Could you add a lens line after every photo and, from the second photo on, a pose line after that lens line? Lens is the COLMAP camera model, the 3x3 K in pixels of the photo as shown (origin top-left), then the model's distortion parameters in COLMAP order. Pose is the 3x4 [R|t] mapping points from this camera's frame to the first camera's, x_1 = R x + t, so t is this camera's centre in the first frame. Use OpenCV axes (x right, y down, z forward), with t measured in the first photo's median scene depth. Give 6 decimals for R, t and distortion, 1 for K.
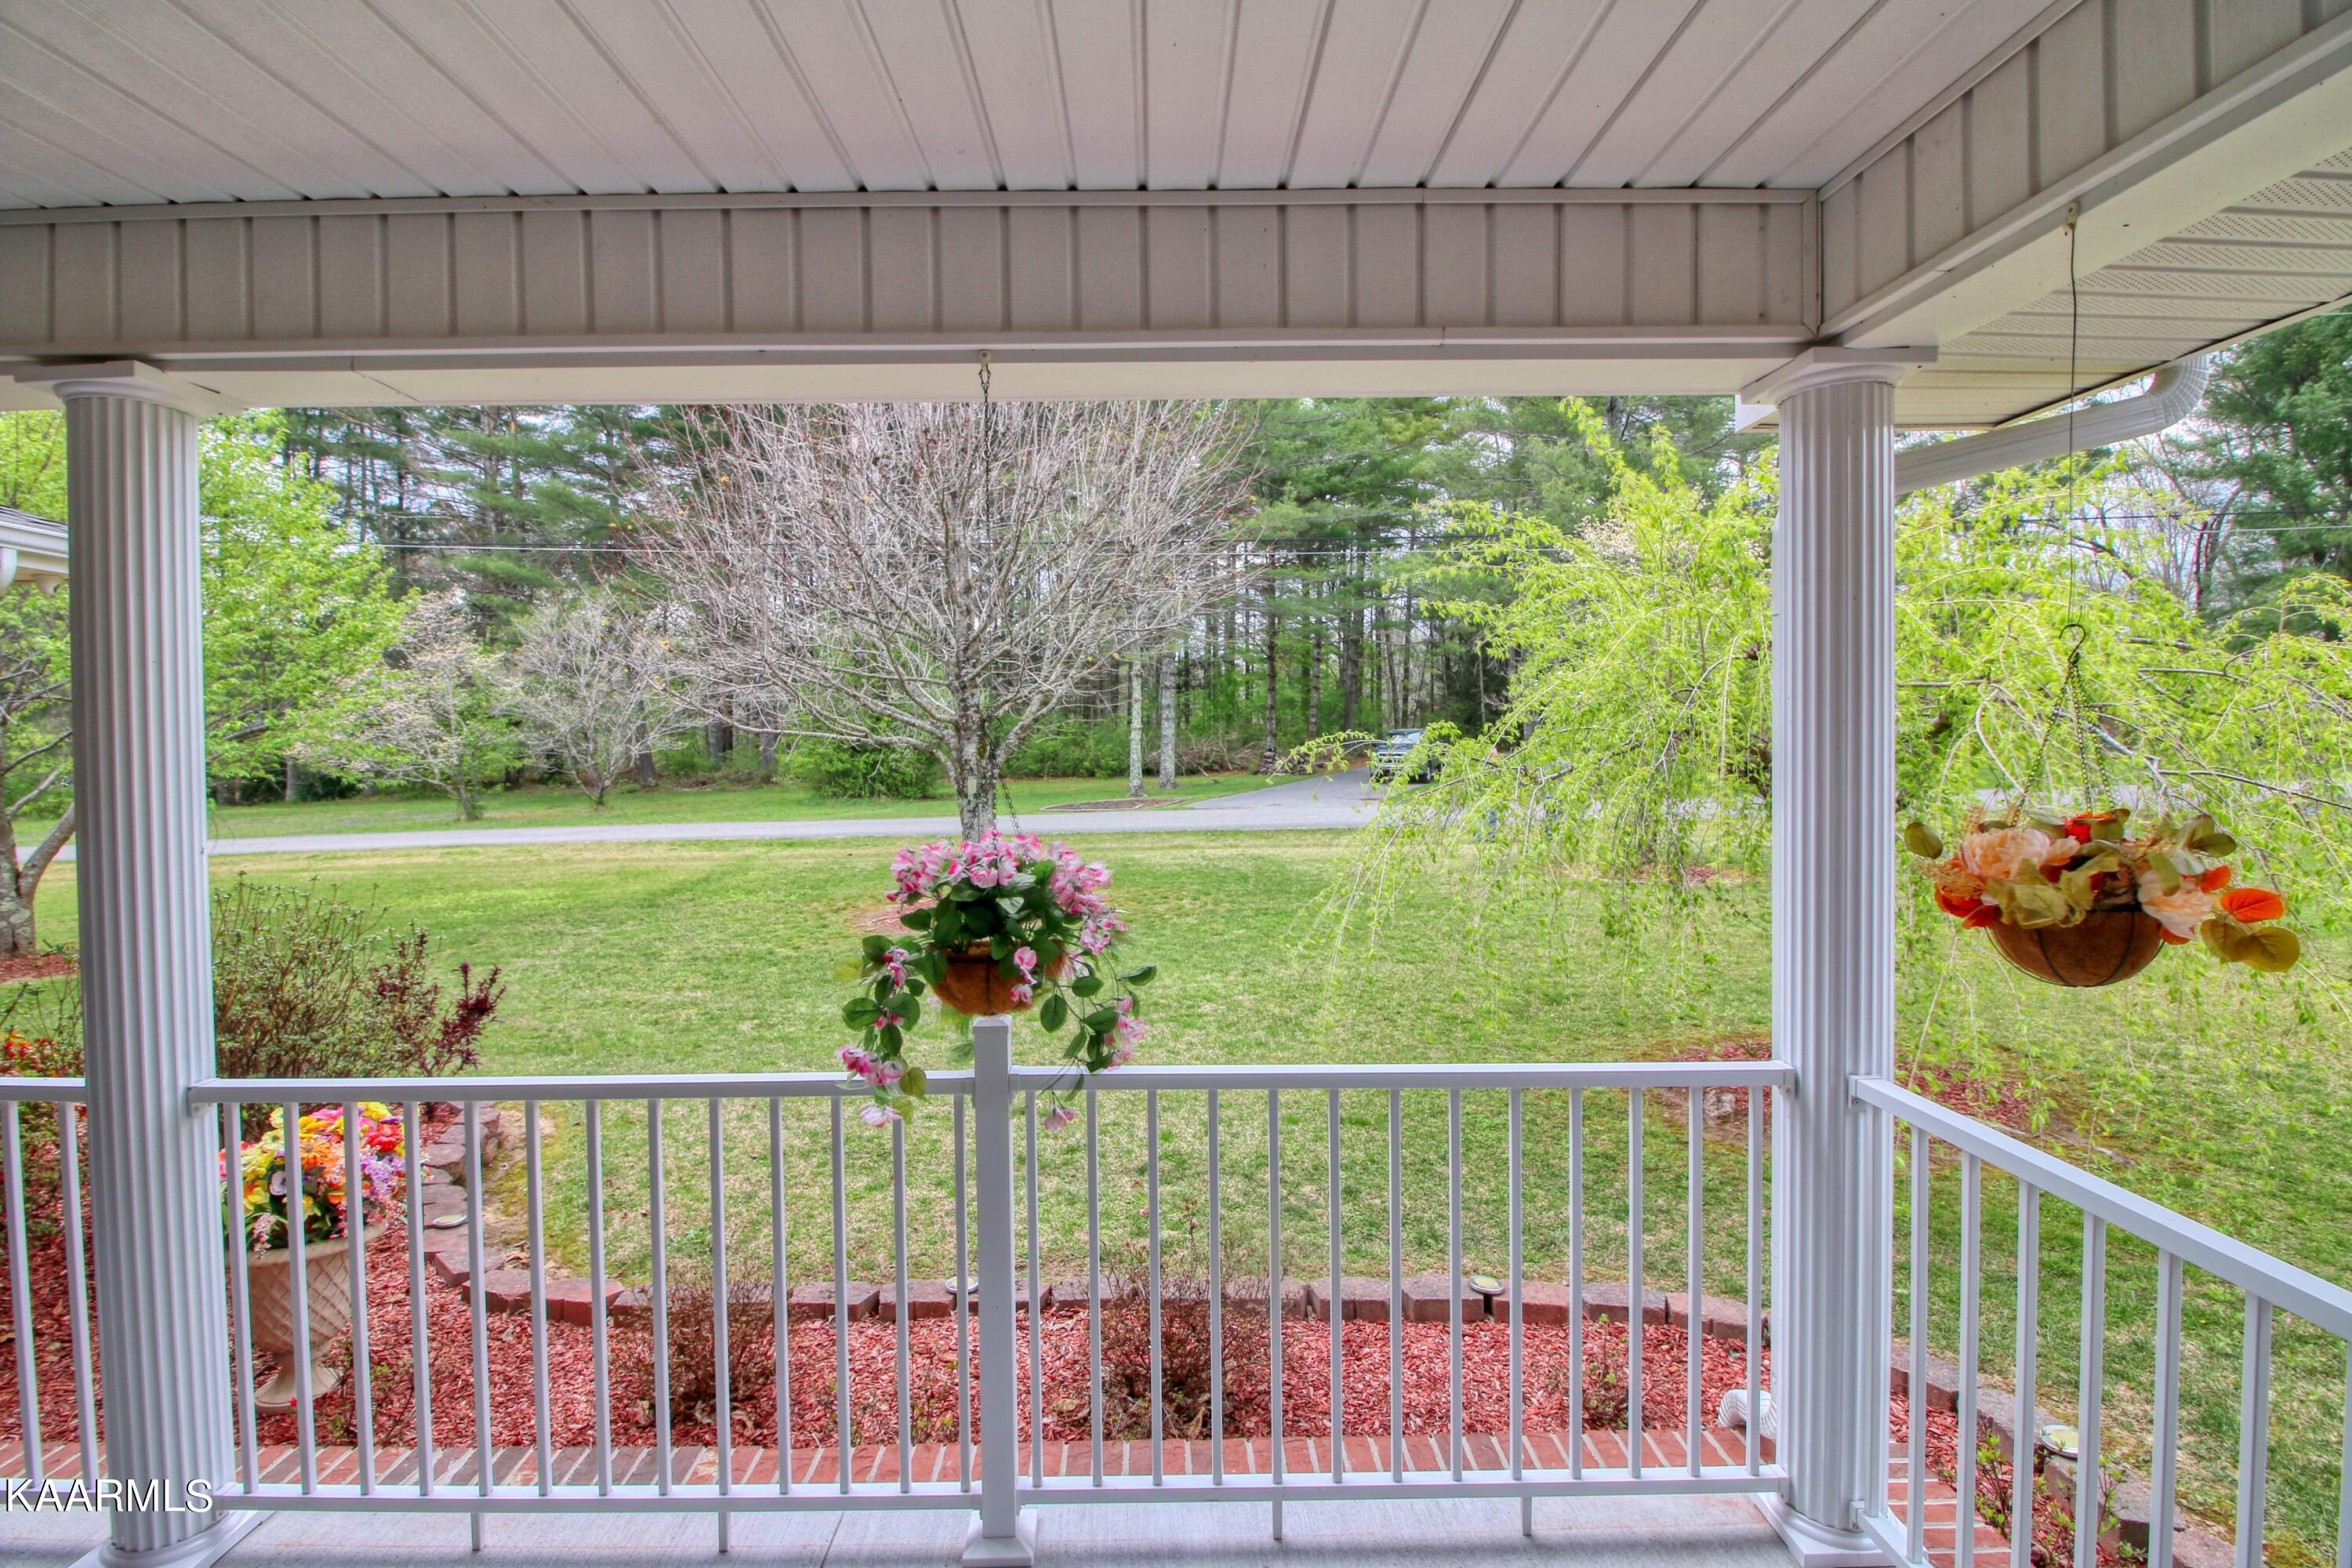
lens RADIAL K [[1091.4, 0, 1165.4], [0, 1091.4, 777.4], [0, 0, 1]] dist [-0.006842, -0.006466]
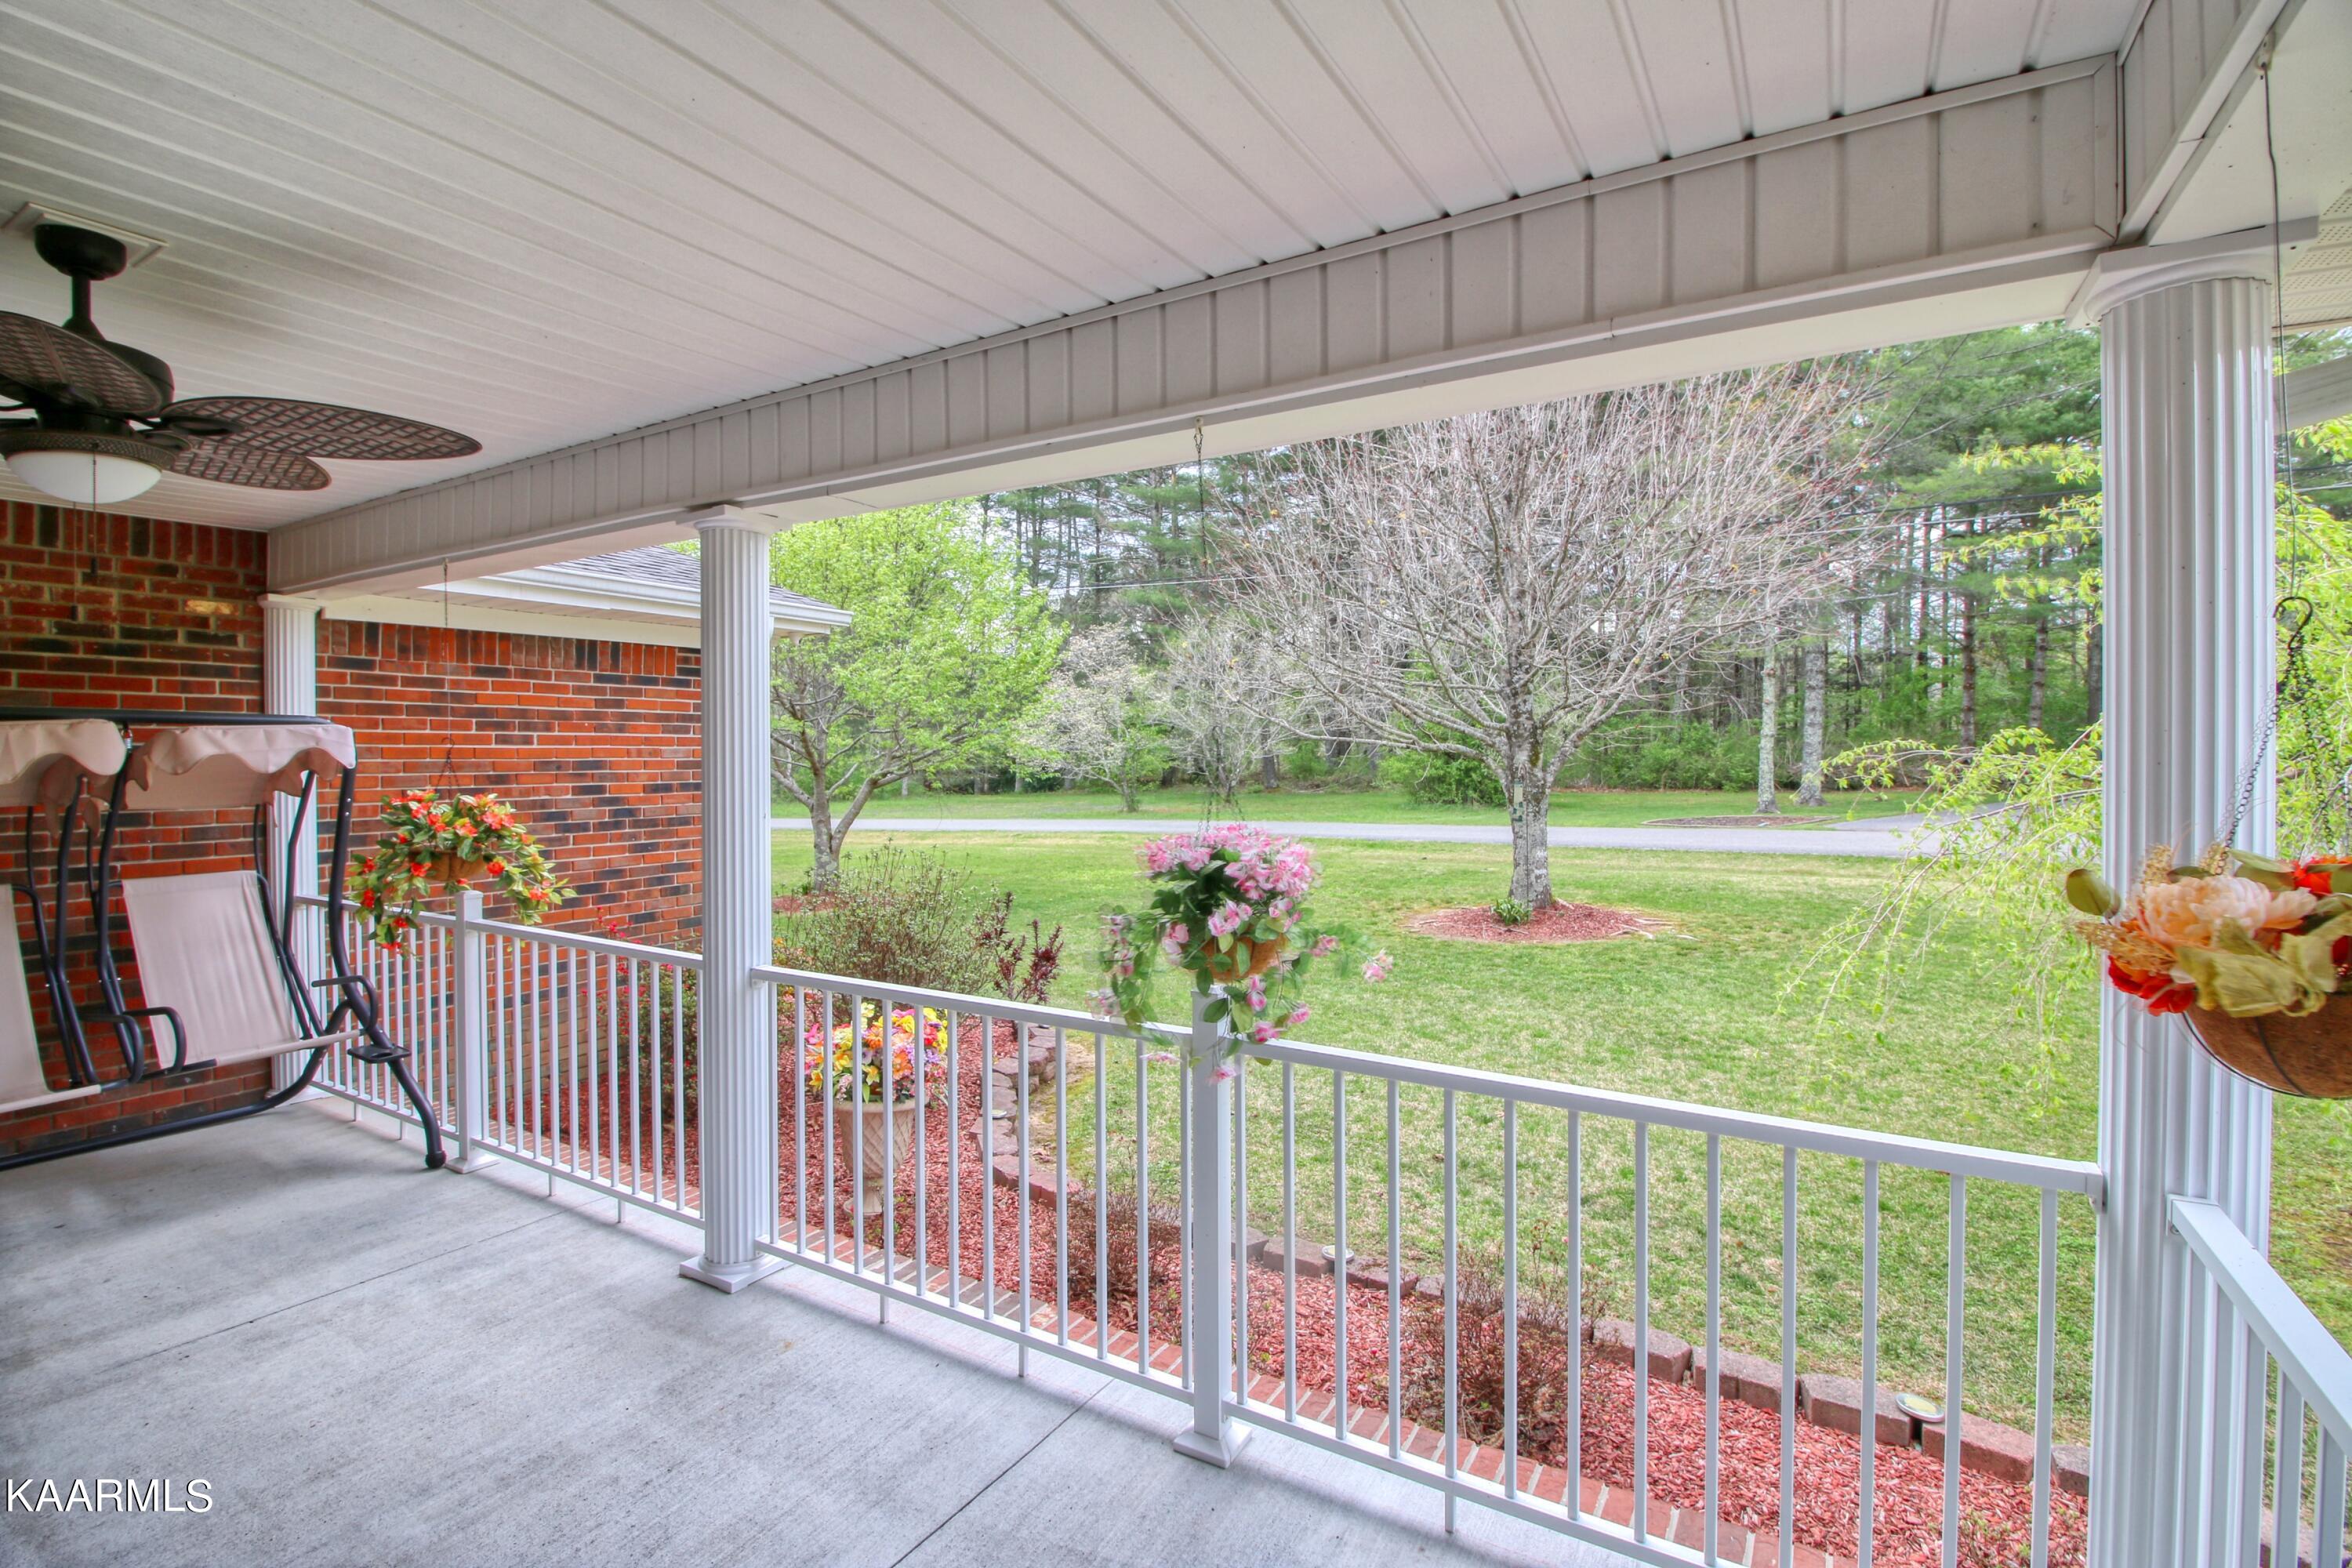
lens RADIAL K [[1091.4, 0, 1179.3], [0, 1091.4, 773.7], [0, 0, 1]] dist [-0.006842, -0.006466]
pose [[0.849700, 0.018742, -0.526934, 0.148848], [-0.023921, 0.999709, -0.003016, -0.000644], [0.526724, 0.015167, 0.849901, -0.002395]]
